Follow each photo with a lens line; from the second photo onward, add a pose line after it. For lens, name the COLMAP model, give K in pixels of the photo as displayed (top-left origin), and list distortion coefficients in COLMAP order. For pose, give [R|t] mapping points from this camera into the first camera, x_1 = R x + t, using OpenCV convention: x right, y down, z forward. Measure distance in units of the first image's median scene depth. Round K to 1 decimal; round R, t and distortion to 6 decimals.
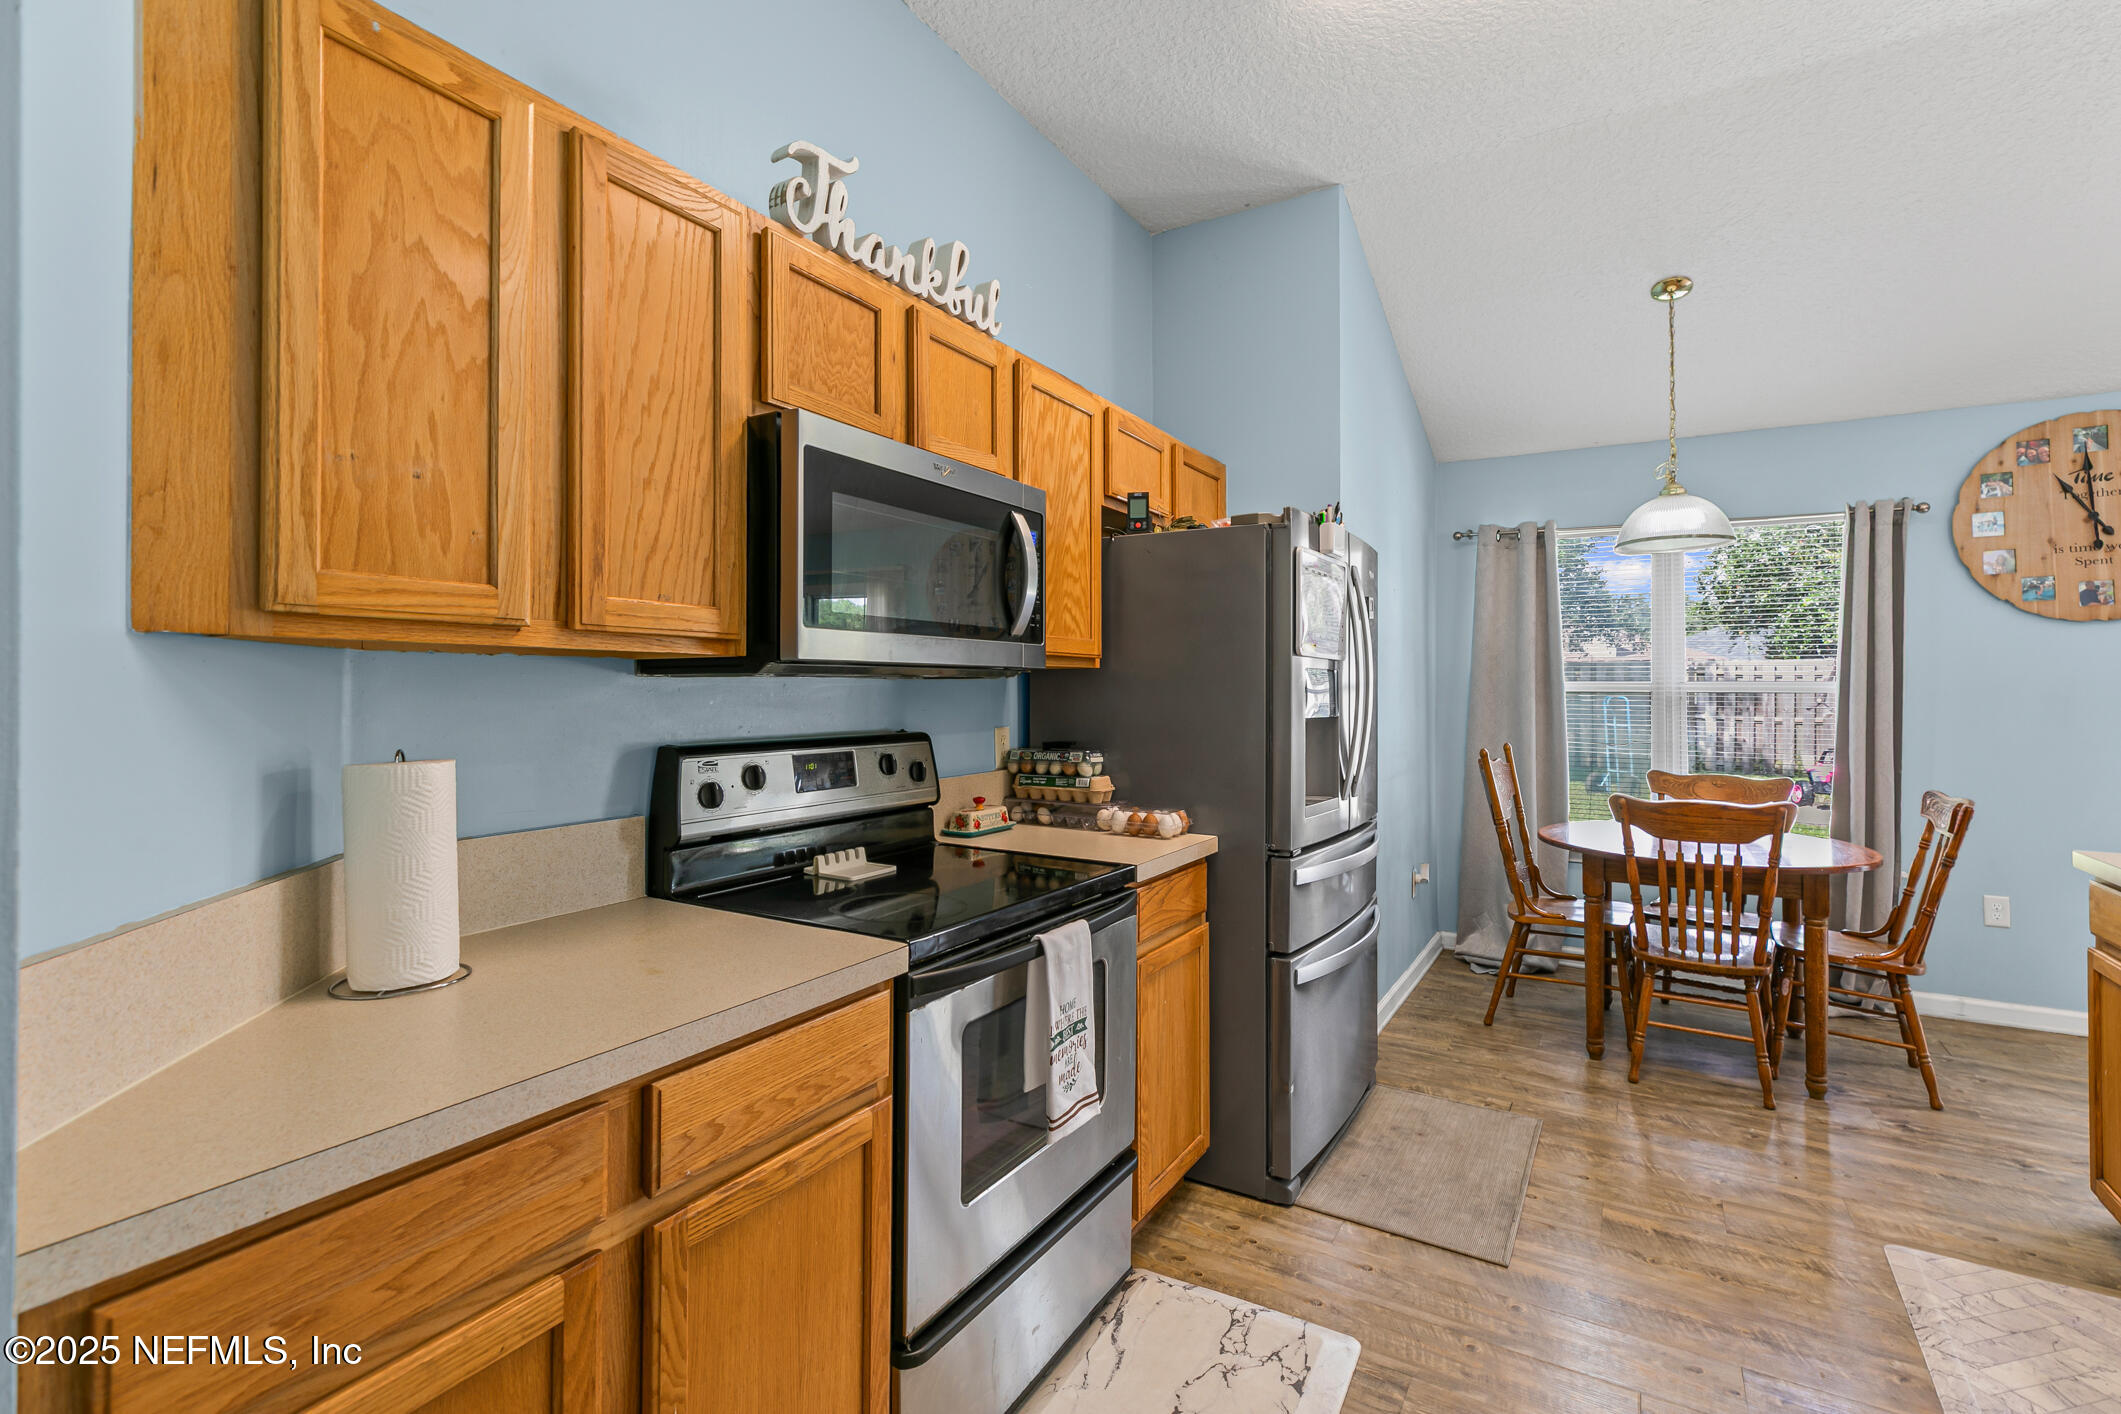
lens RADIAL K [[978.3, 0, 1071.0], [0, 978.3, 669.6], [0, 0, 1]] dist [0.010314, -0.000758]
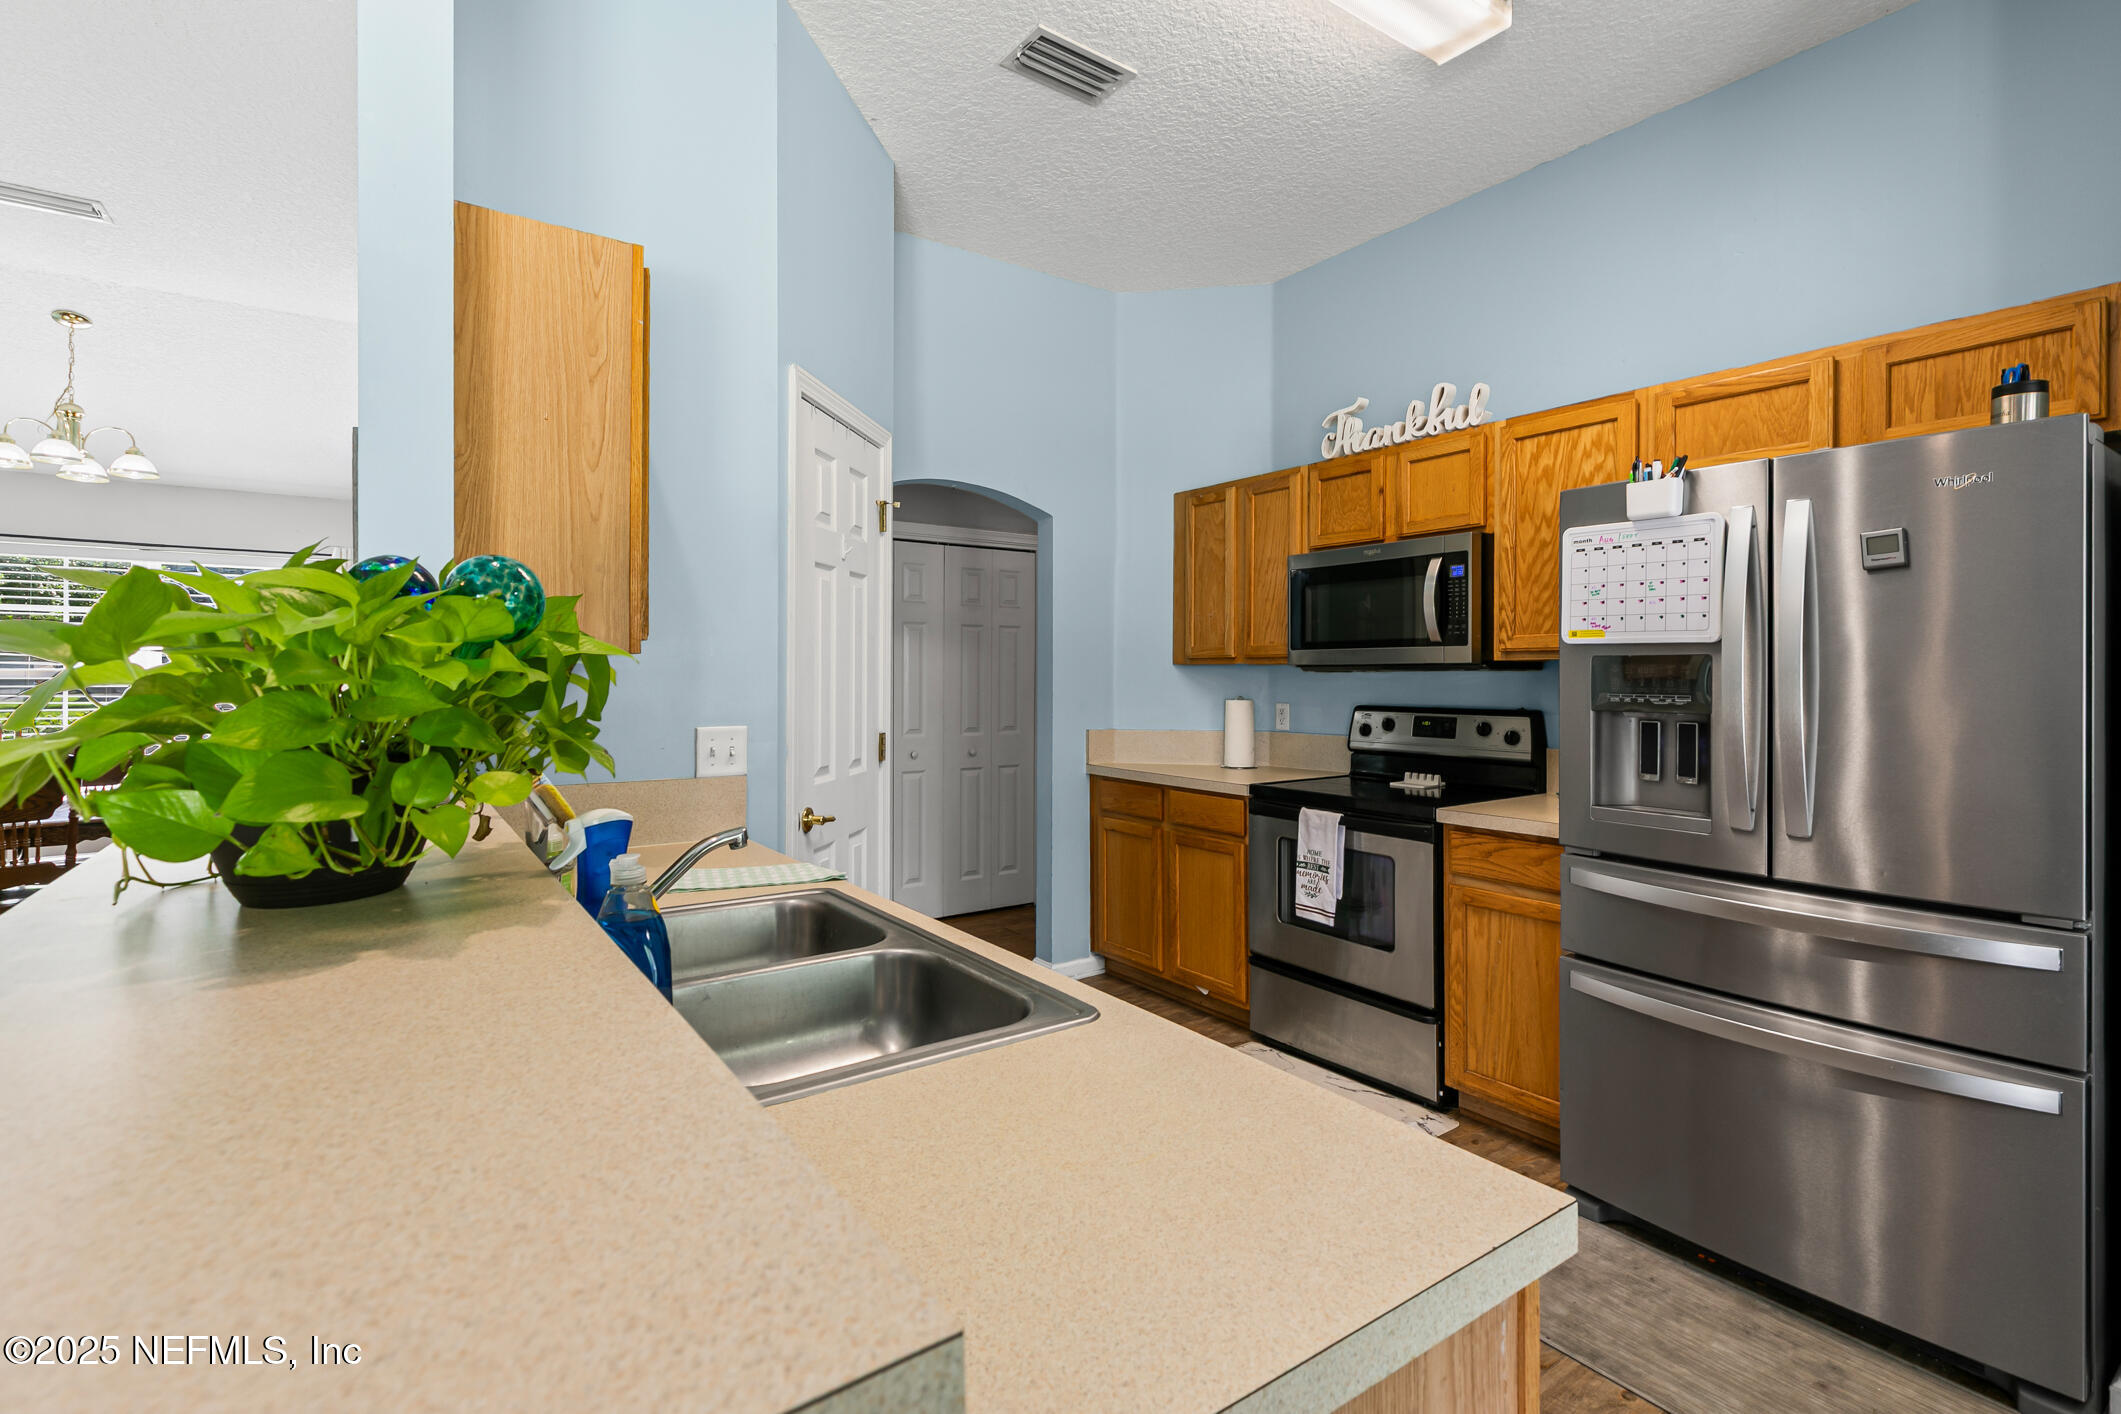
lens RADIAL K [[978.3, 0, 1091.8], [0, 978.3, 670.5], [0, 0, 1]] dist [0.010314, -0.000758]
pose [[-0.390796, -0.009094, -0.920432, 1.073909], [0.013475, 0.999788, -0.015599, 0.017333], [0.920379, -0.018499, -0.390590, 0.784225]]
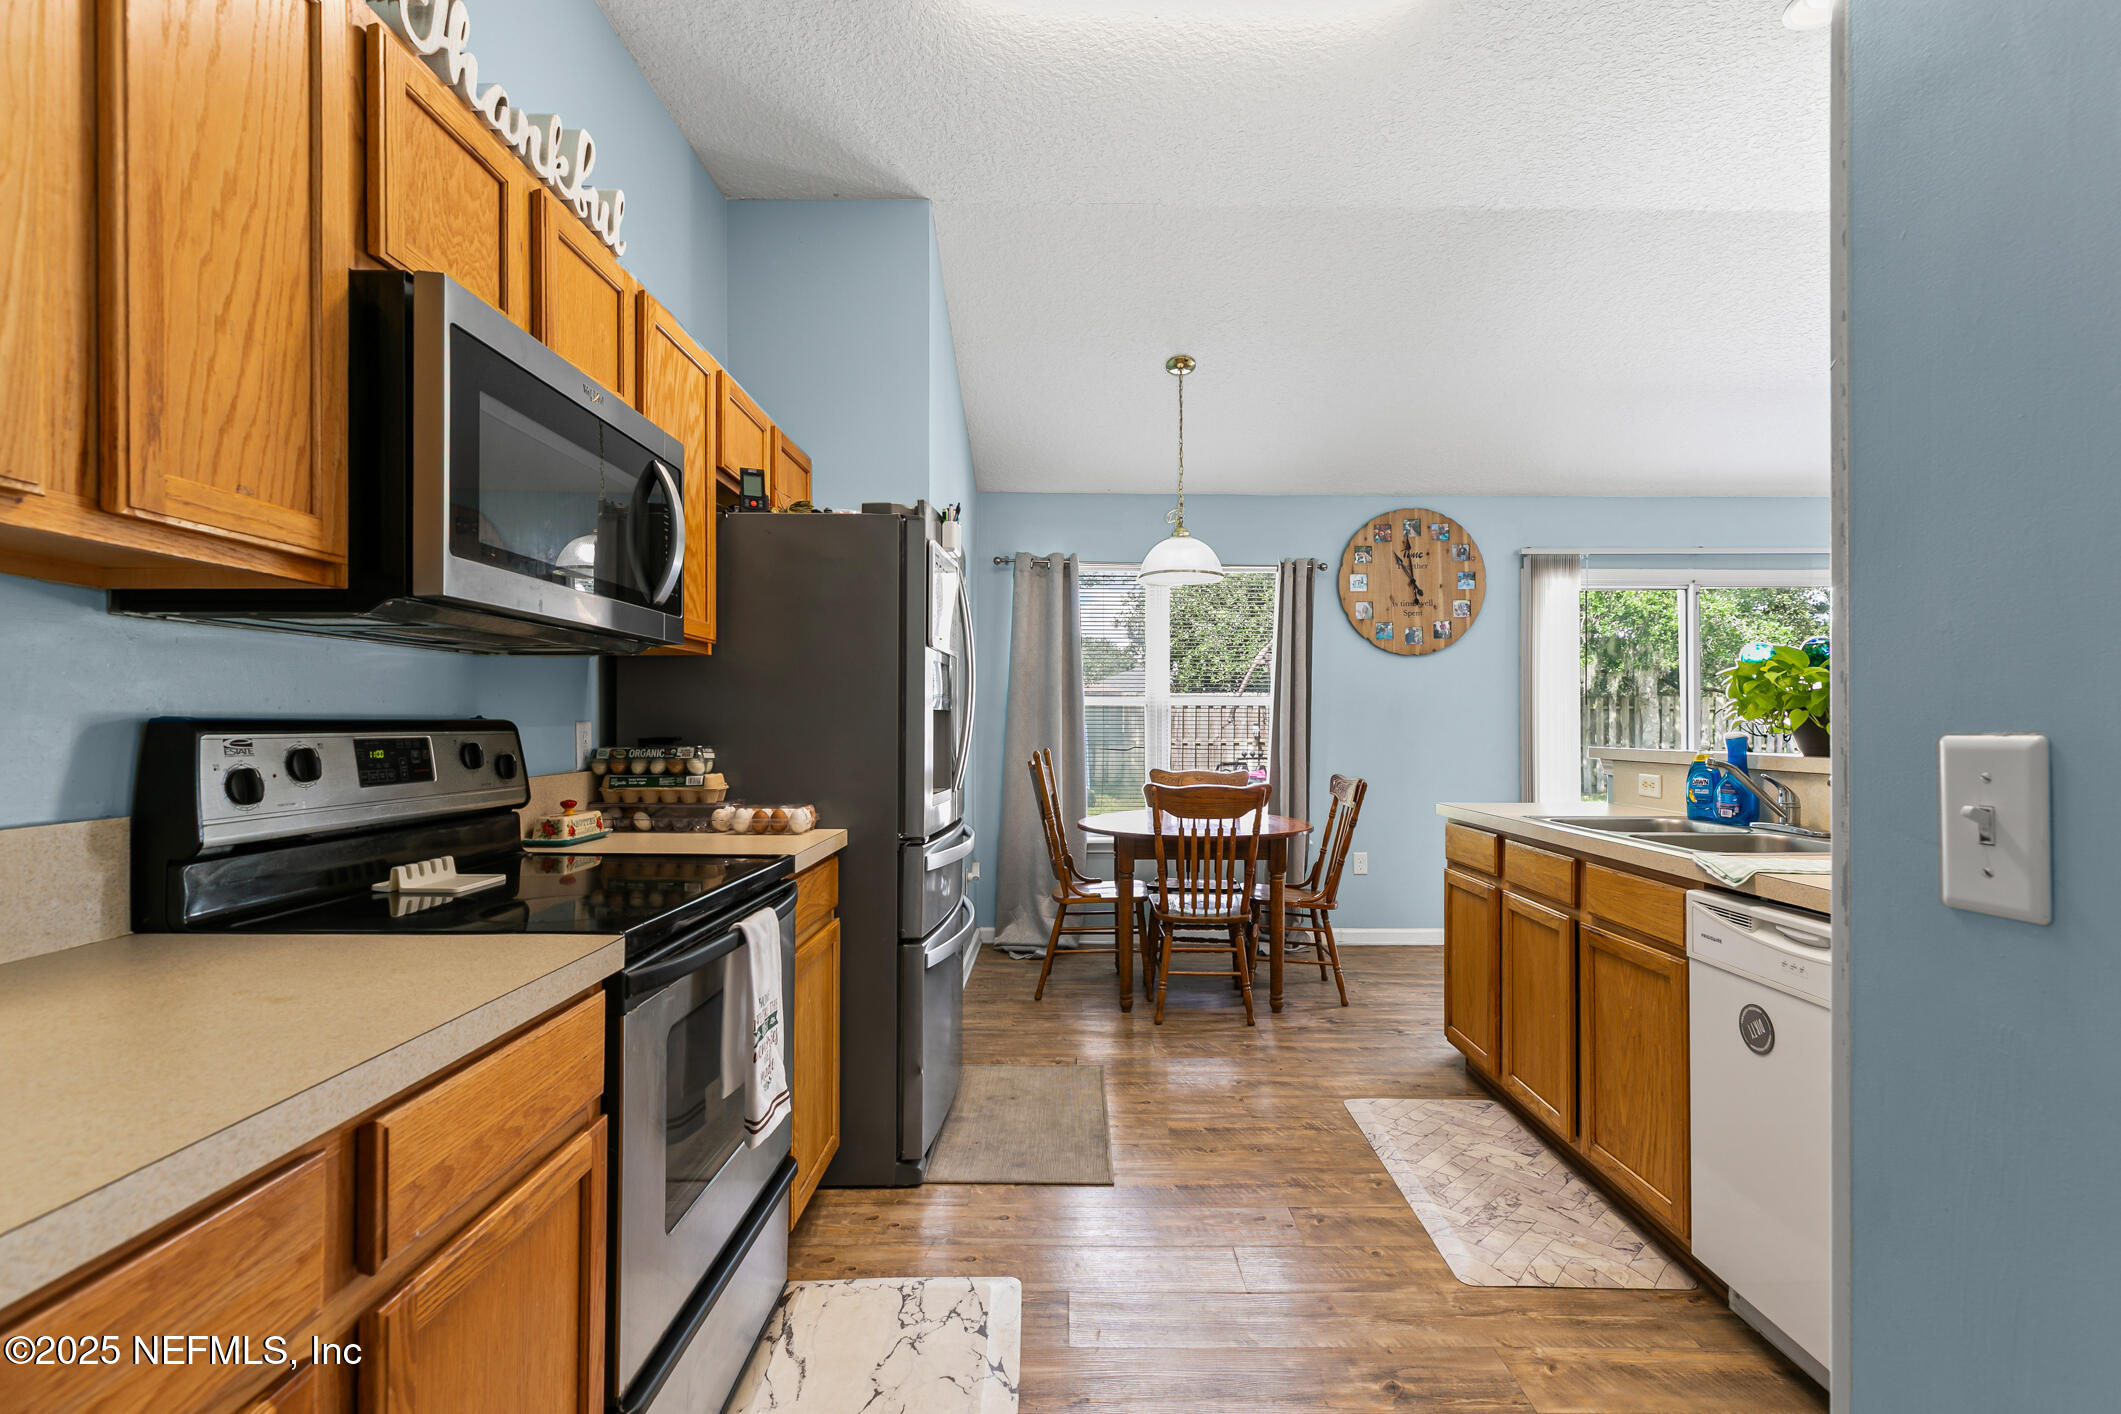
lens RADIAL K [[978.3, 0, 1080.9], [0, 978.3, 715.4], [0, 0, 1]] dist [0.010314, -0.000758]
pose [[0.857376, 0.004833, 0.514668, -0.130870], [-0.010260, 0.999918, 0.007703, 0.039191], [-0.514588, -0.011885, 0.857355, 0.035484]]
